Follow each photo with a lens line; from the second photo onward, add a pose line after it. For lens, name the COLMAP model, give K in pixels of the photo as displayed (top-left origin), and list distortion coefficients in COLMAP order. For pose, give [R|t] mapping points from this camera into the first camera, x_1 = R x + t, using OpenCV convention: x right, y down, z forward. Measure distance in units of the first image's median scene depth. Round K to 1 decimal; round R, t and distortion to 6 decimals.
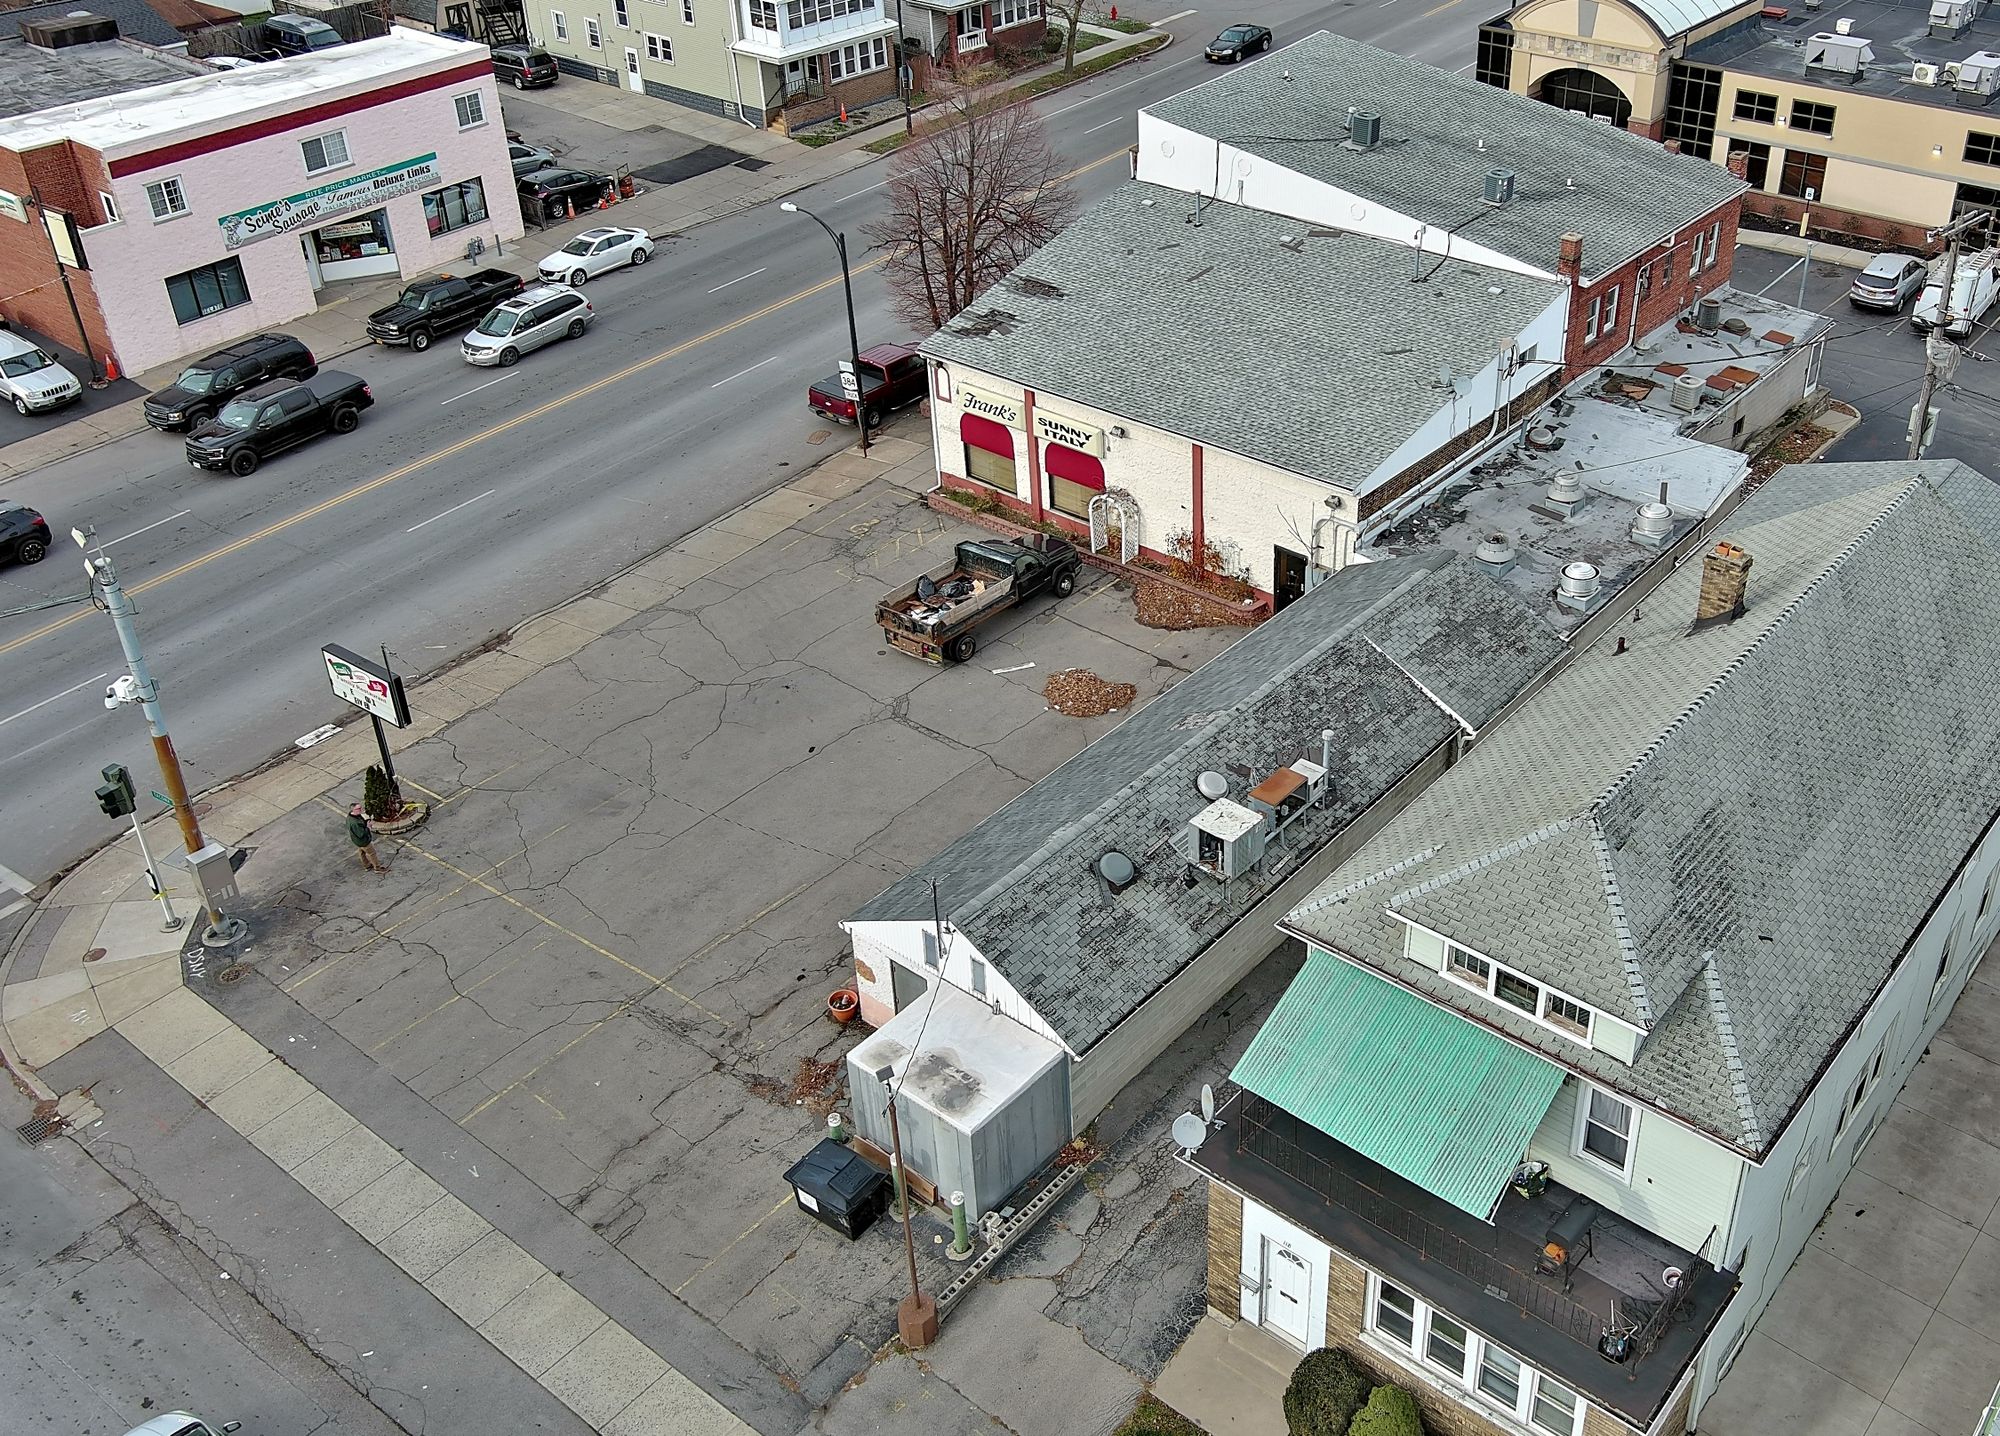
lens RADIAL K [[1914.6, 0, 1220.0], [0, 1914.6, 622.3], [0, 0, 1]] dist [0.010461, 0.000000]
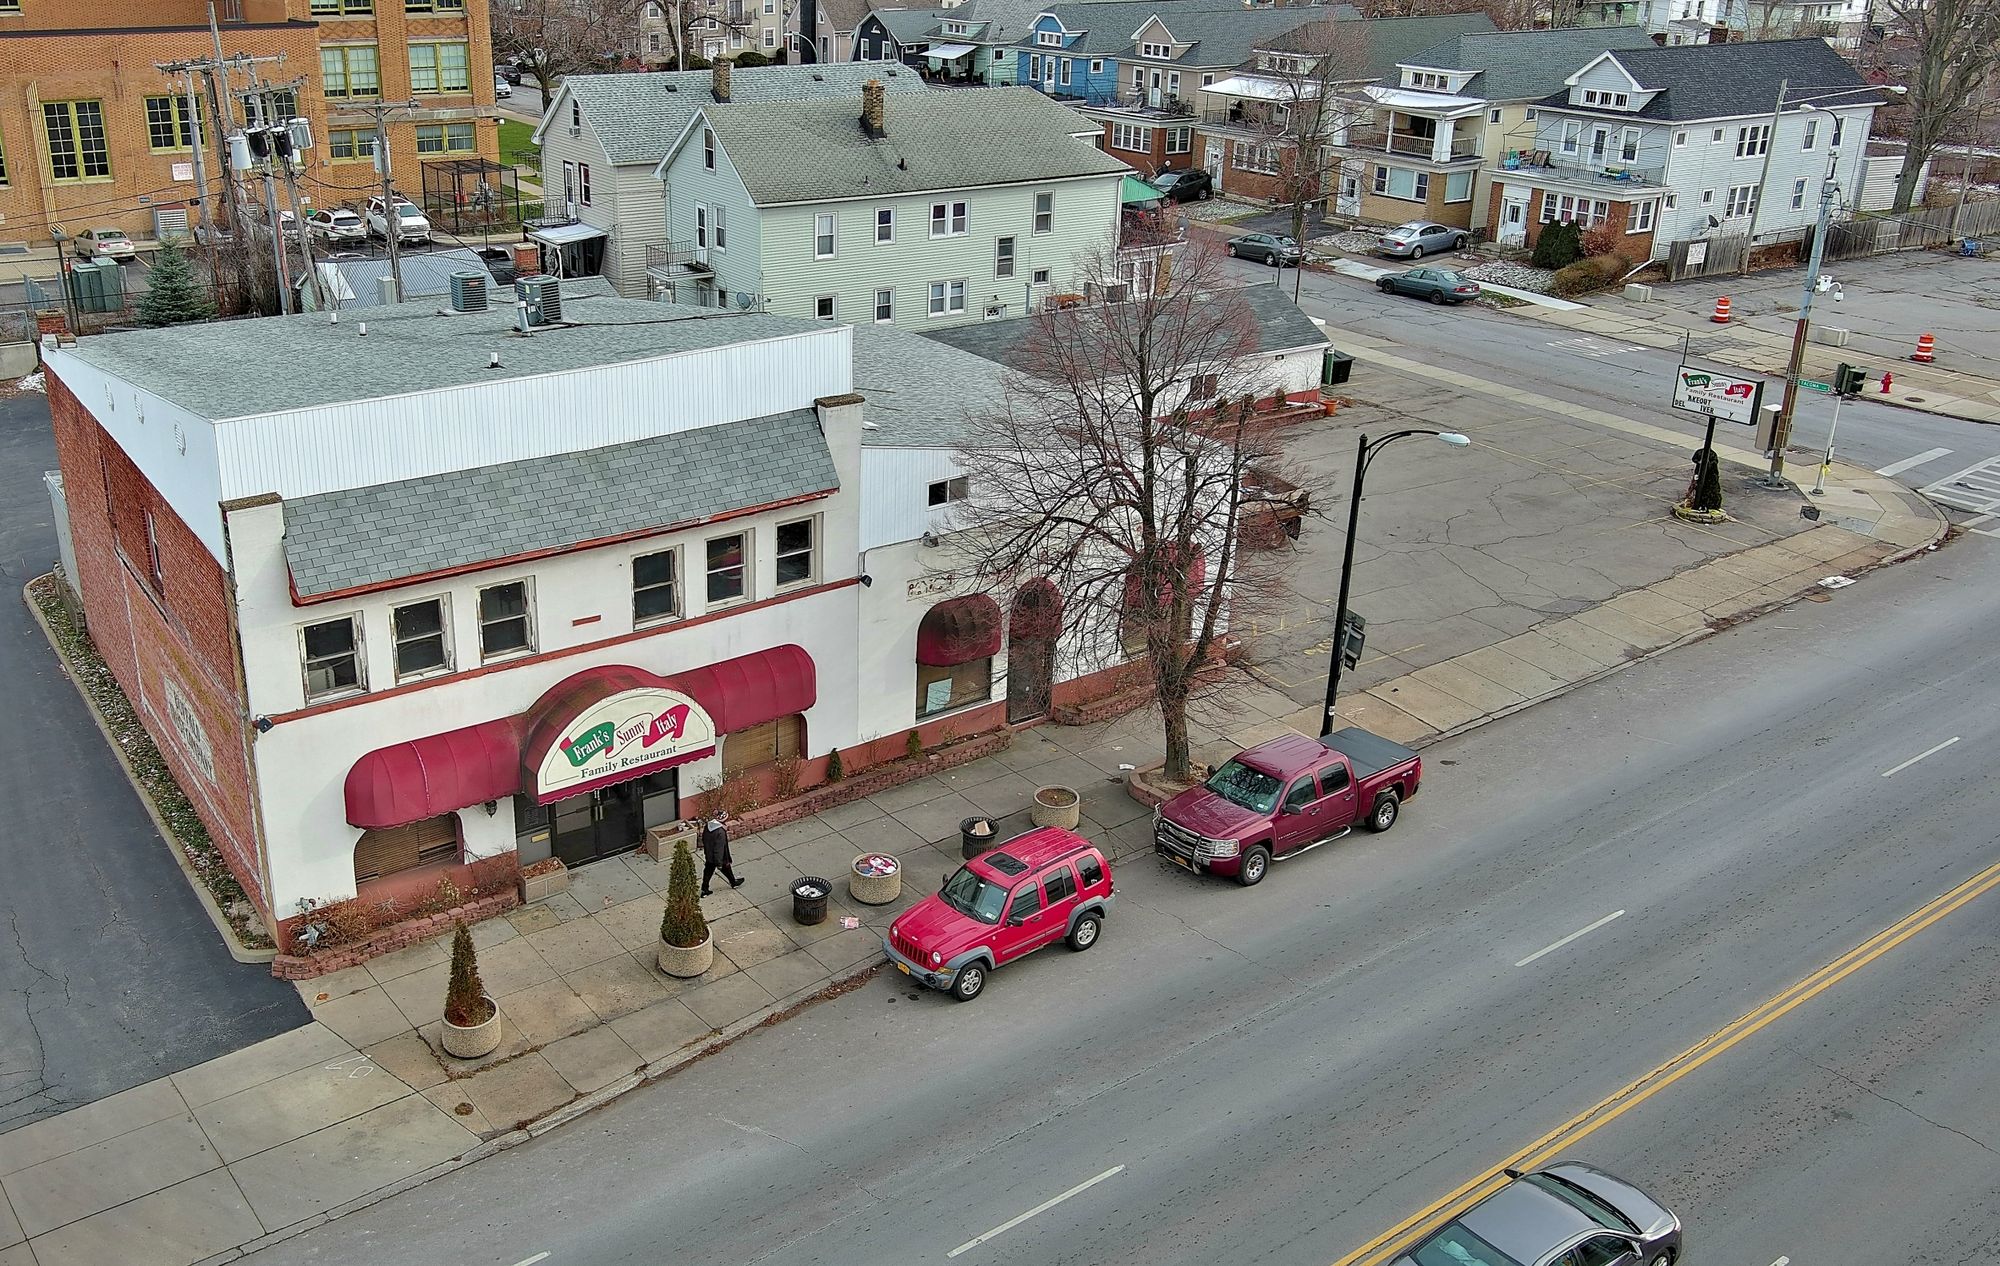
lens RADIAL K [[1835.4, 0, 844.8], [0, 1835.4, 629.0], [0, 0, 1]] dist [0.014558, 0.000000]
pose [[-0.926805, -0.146514, 0.345784, -0.223779], [0.188229, 0.615519, 0.765314, -0.577397], [-0.324966, 0.774384, -0.542888, 1.245280]]
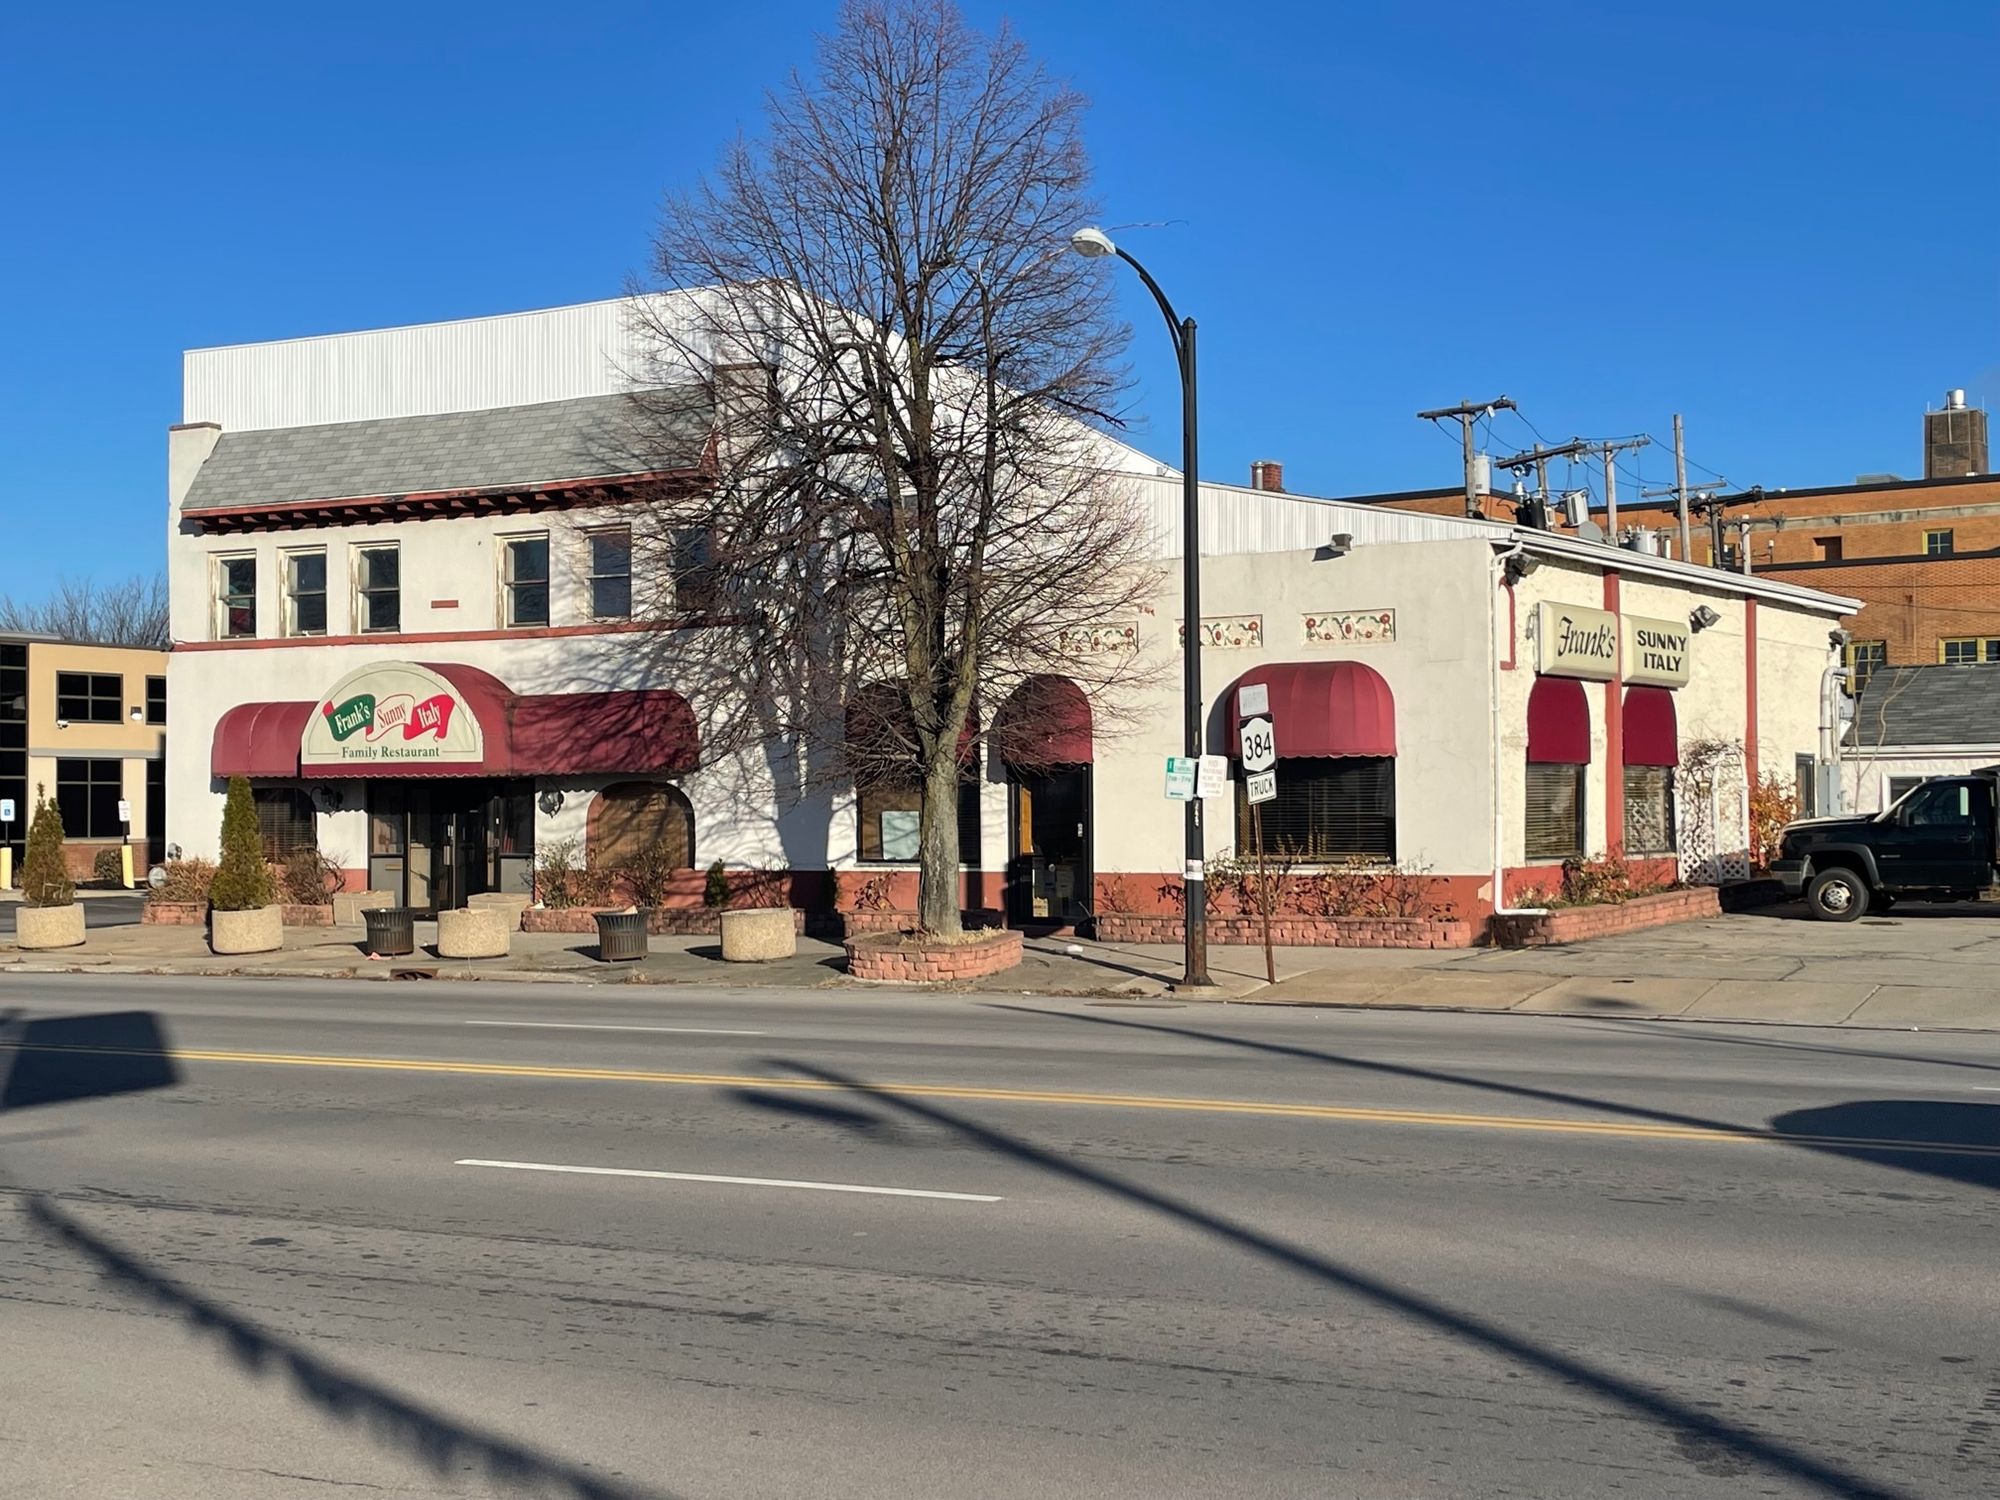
lens RADIAL K [[2414.8, 0, 1062.5], [0, 2414.8, 743.7], [0, 0, 1]] dist [0.077647, 0.000000]
pose [[-0.066962, 0.021815, 0.997517, -0.551317], [0.521459, 0.853120, 0.016347, -0.134277], [-0.850645, 0.521259, -0.068502, 0.940754]]
